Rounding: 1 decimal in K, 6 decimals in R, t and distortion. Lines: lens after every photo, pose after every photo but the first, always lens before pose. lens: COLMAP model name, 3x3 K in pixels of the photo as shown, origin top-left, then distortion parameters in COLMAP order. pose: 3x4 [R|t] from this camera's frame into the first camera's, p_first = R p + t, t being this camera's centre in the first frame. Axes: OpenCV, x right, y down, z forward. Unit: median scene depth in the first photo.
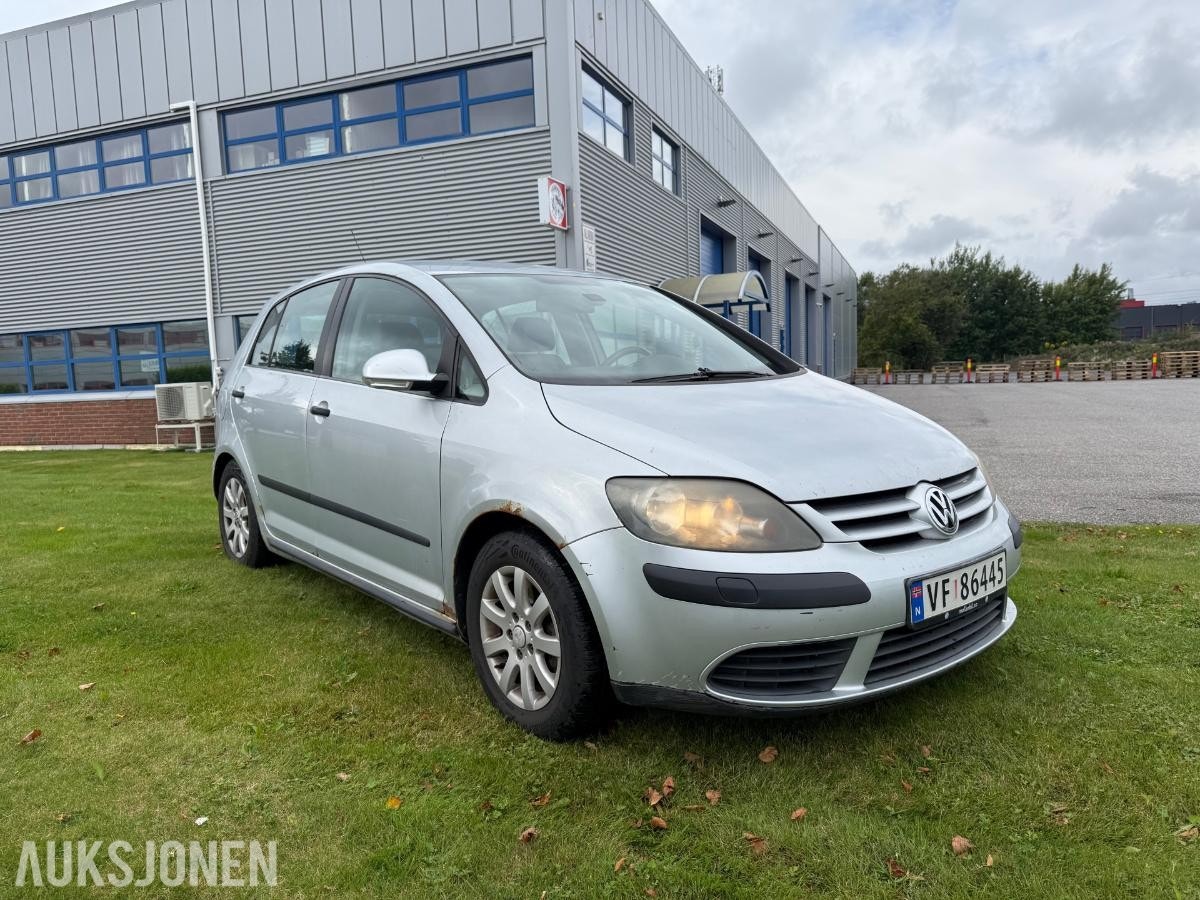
lens RADIAL K [[858.3, 0, 602.8], [0, 858.3, 452.3], [0, 0, 1]] dist [0.020188, -0.026195]
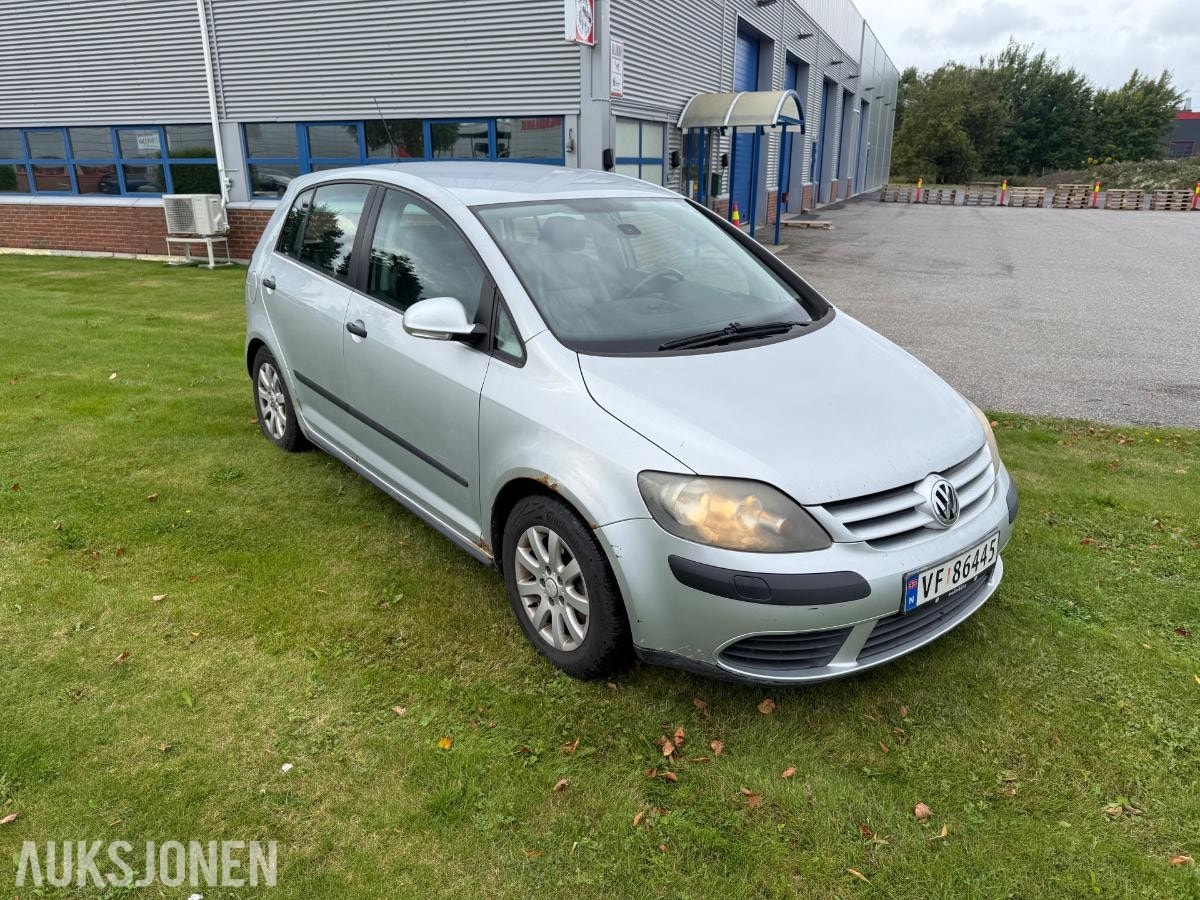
lens RADIAL K [[858.3, 0, 613.6], [0, 858.3, 451.2], [0, 0, 1]] dist [0.020188, -0.026195]
pose [[0.999076, 0.042621, 0.005582, -0.019398], [-0.042769, 0.972629, 0.228394, -0.133916], [0.004305, -0.228422, 0.973553, -0.025309]]
